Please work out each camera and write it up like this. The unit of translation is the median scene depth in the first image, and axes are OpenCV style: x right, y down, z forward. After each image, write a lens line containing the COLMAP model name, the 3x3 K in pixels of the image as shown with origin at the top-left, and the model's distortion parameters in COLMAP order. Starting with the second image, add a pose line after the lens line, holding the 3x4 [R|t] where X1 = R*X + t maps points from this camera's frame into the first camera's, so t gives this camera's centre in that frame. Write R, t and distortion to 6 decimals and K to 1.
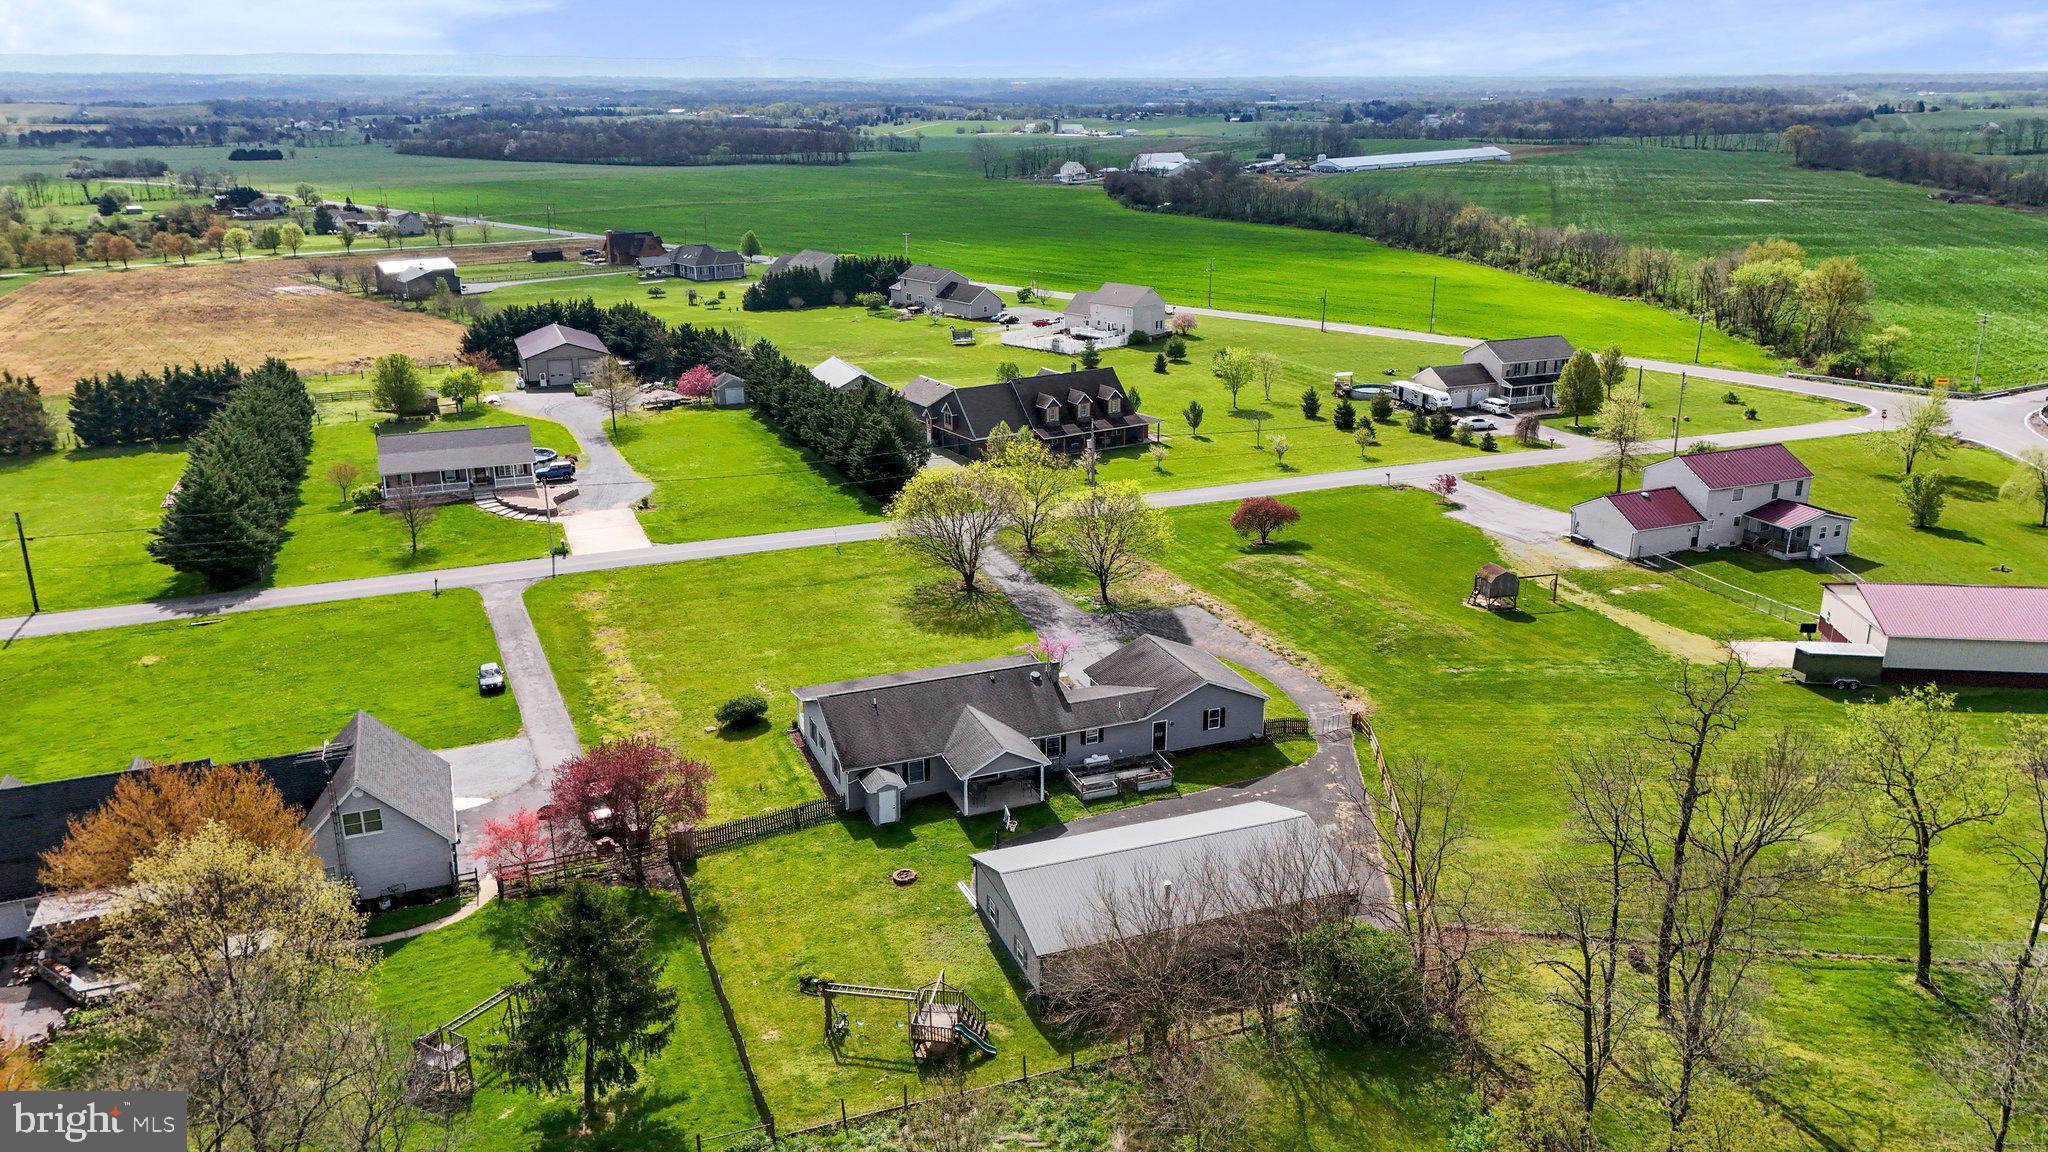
lens RADIAL K [[1496.3, 0, 1024.0], [0, 1496.3, 576.0], [0, 0, 1]] dist [0.099819, -0.110366]
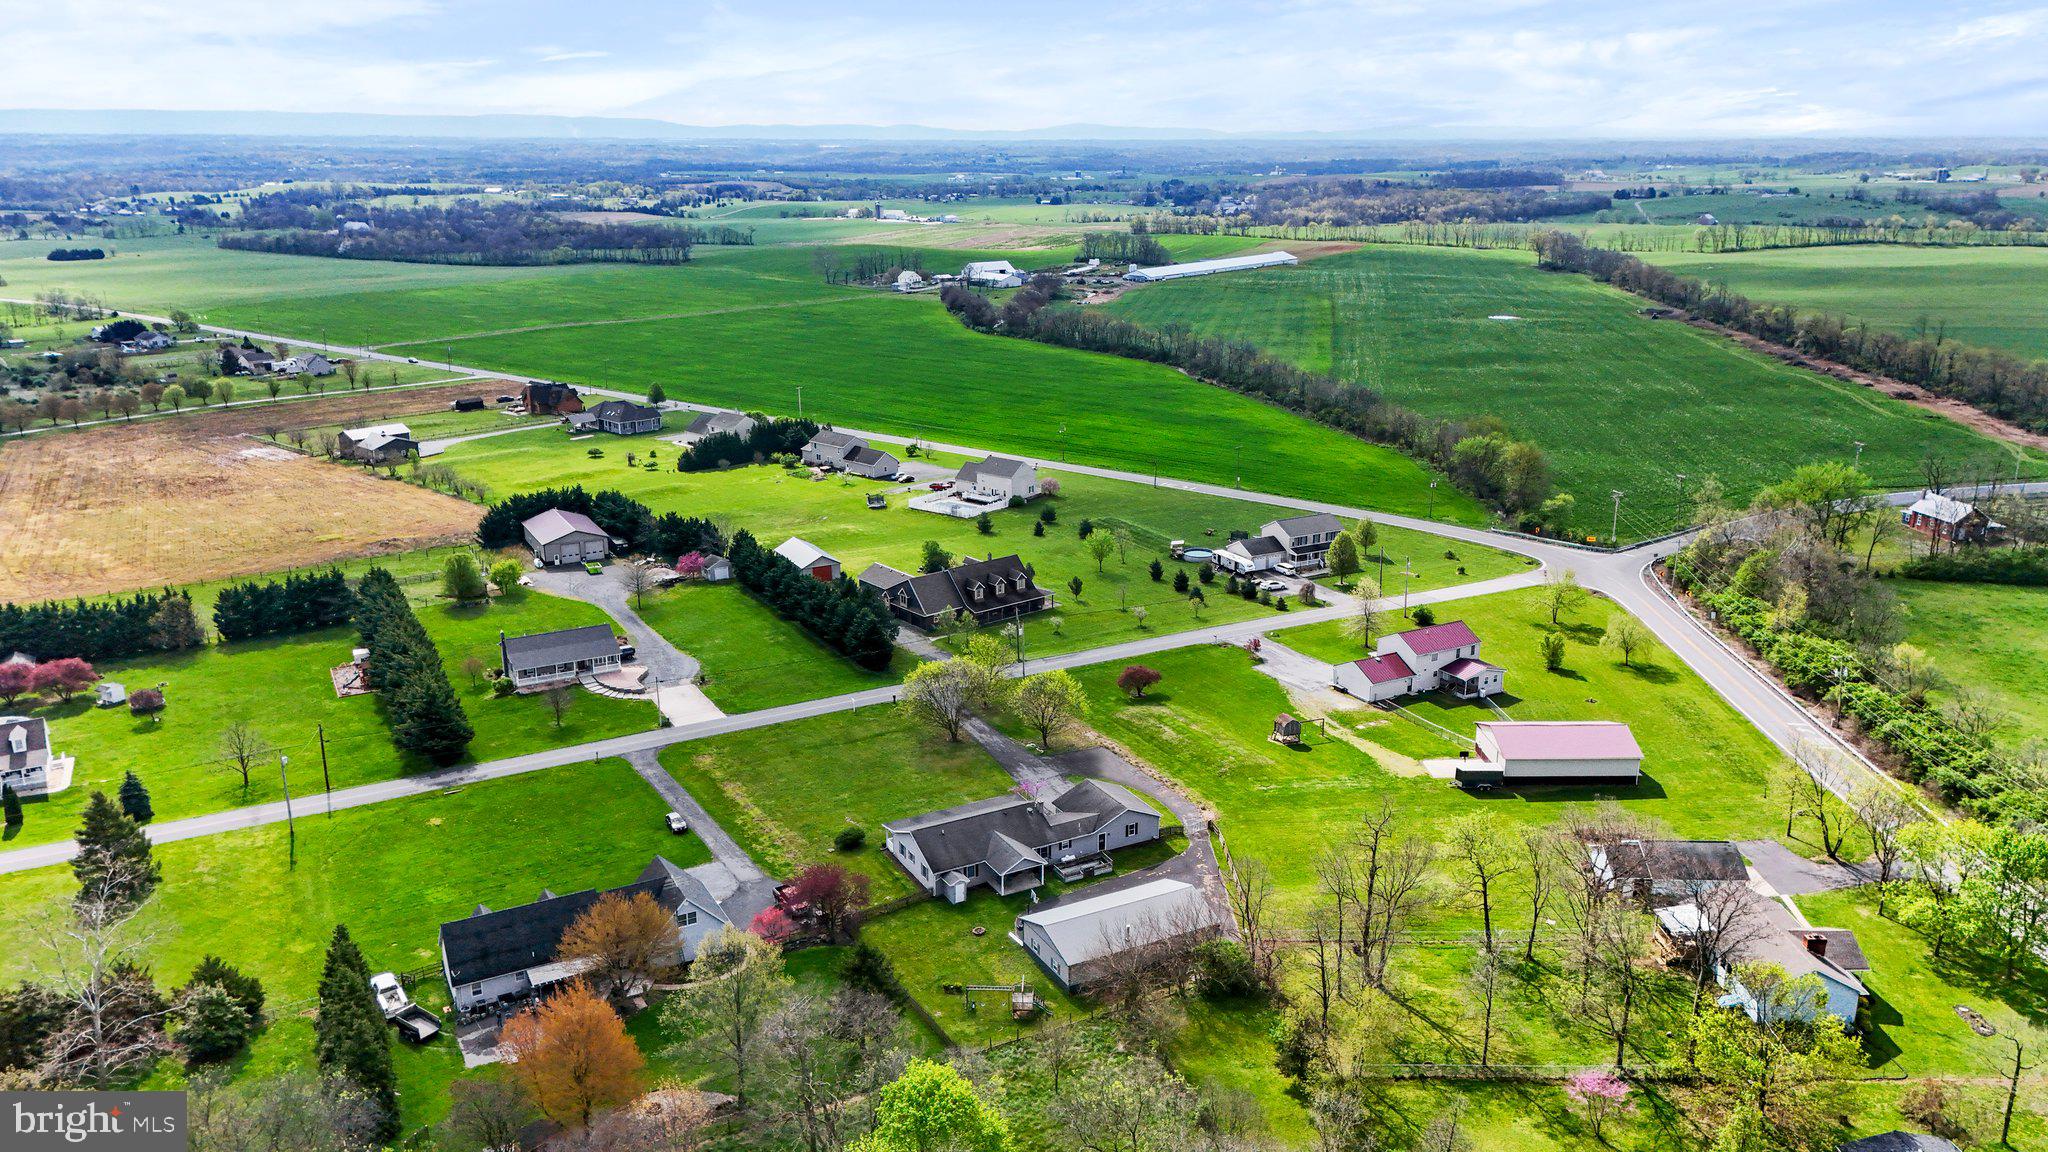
lens RADIAL K [[1496.3, 0, 1024.0], [0, 1496.3, 576.0], [0, 0, 1]] dist [0.099819, -0.110366]
pose [[0.992331, -0.033029, 0.119116, -0.118966], [0.037009, 0.998823, -0.031359, -0.090834], [-0.117940, 0.035527, 0.992385, -0.441492]]
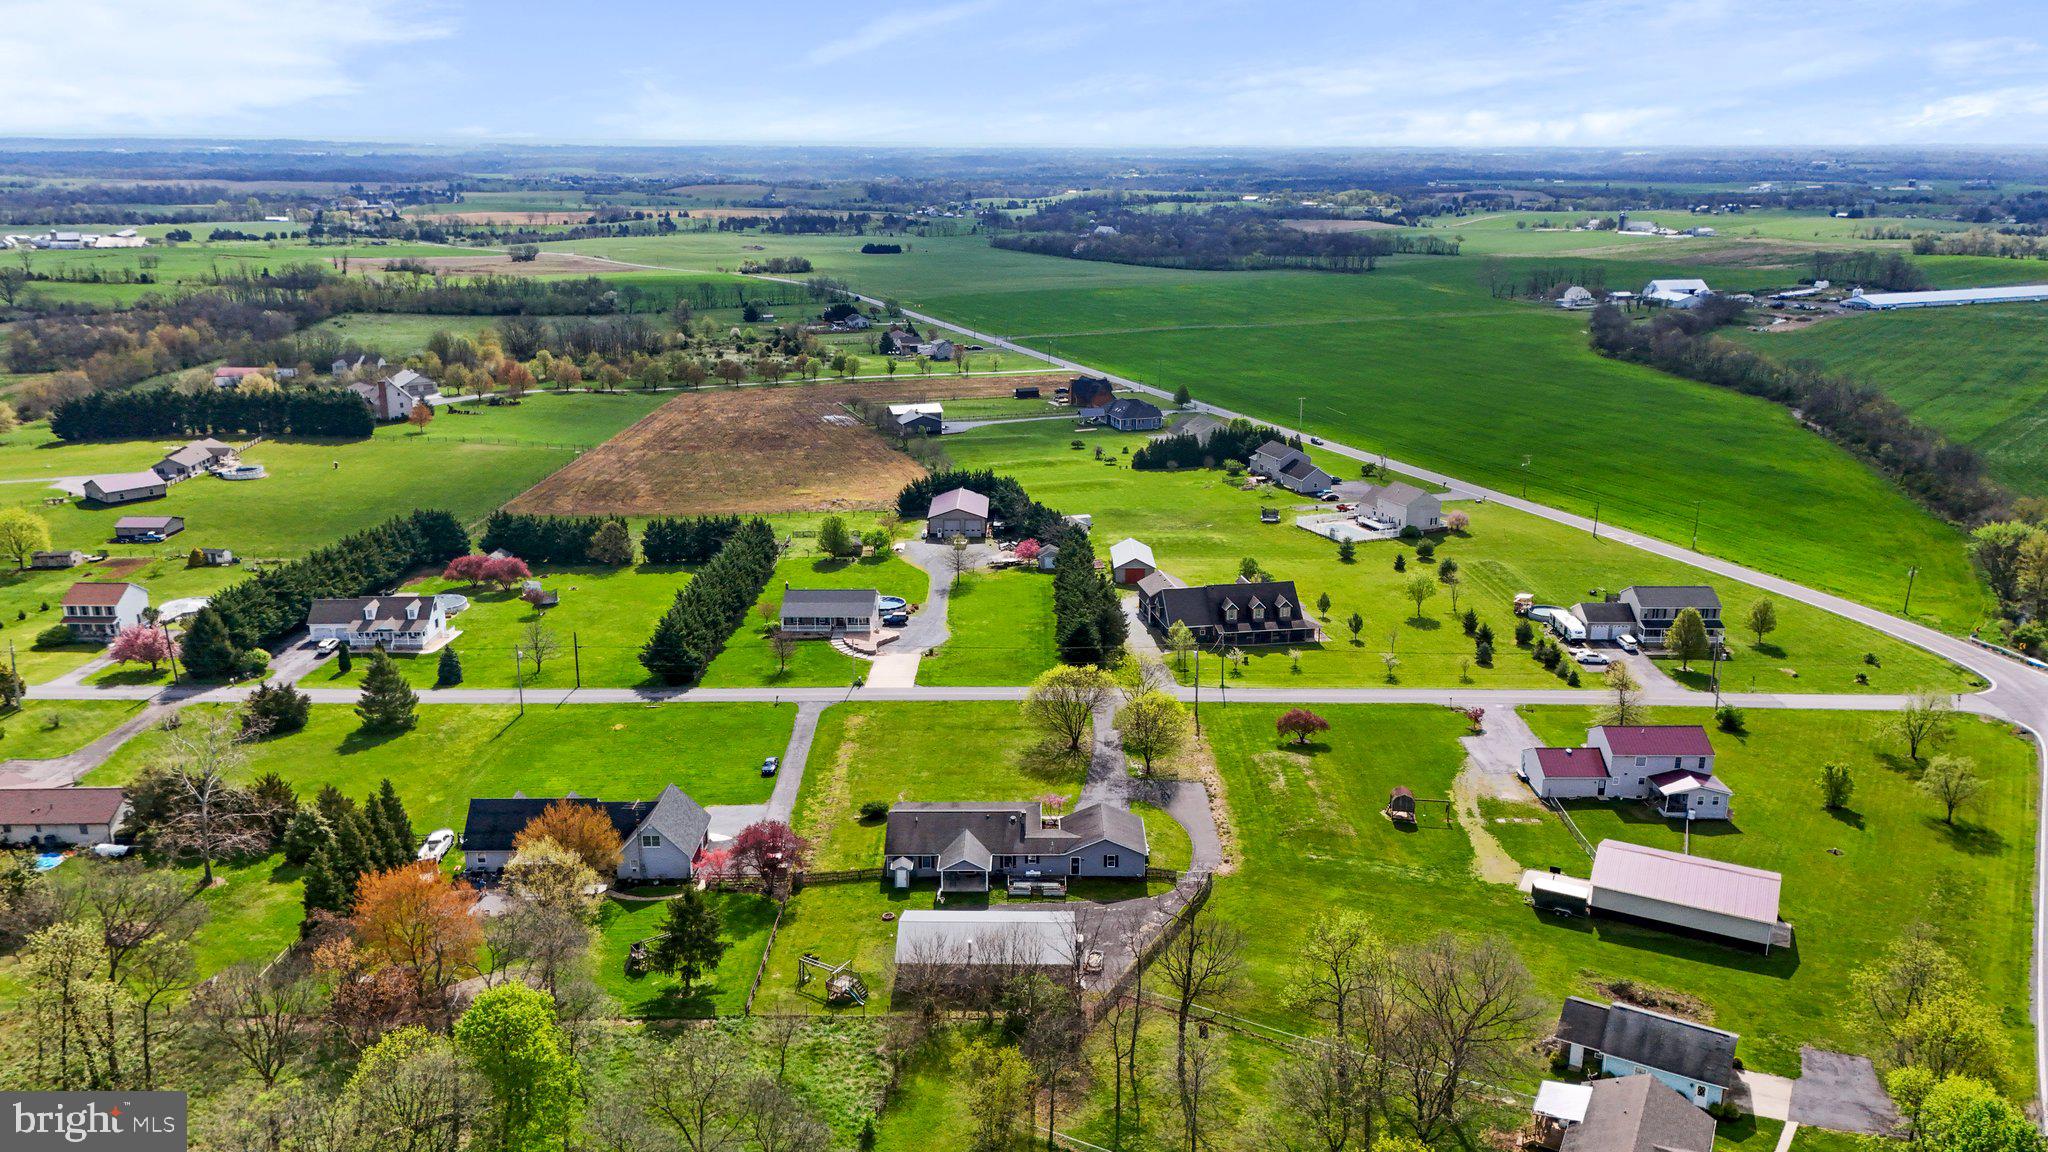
lens RADIAL K [[1496.3, 0, 1024.0], [0, 1496.3, 576.0], [0, 0, 1]] dist [0.099819, -0.110366]
pose [[0.928744, 0.105098, -0.355512, 0.368035], [-0.118578, 0.992811, -0.016275, -0.112378], [0.351245, 0.057271, 0.934530, -0.385090]]
